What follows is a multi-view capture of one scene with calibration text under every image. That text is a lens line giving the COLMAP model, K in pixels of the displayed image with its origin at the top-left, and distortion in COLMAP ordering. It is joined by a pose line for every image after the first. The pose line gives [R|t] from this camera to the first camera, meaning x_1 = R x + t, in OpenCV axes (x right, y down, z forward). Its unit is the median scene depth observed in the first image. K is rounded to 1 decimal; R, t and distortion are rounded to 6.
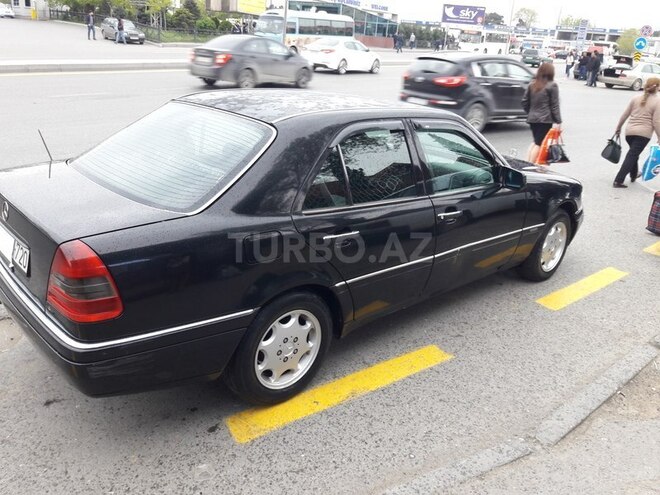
lens RADIAL K [[555.1, 0, 330.0], [0, 555.1, 247.5], [0, 0, 1]] dist [-0.001976, -0.015469]
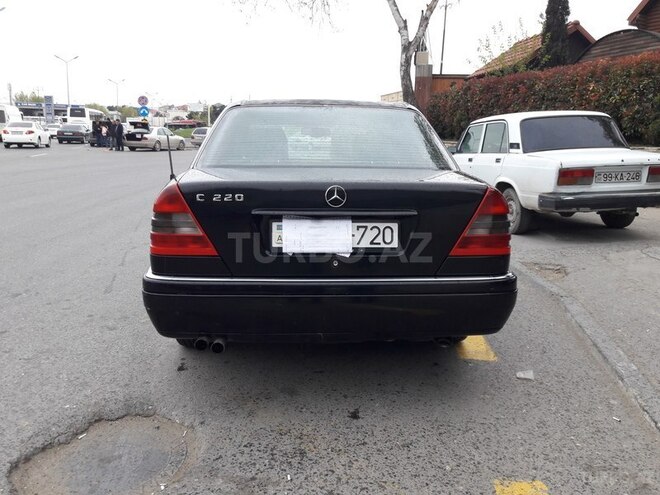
lens RADIAL K [[555.1, 0, 330.0], [0, 555.1, 247.5], [0, 0, 1]] dist [-0.001976, -0.015469]
pose [[0.630141, -0.197003, 0.751074, -0.116676], [0.290944, 0.956716, 0.006843, 0.000293], [-0.719912, 0.214208, 0.660183, 0.038559]]
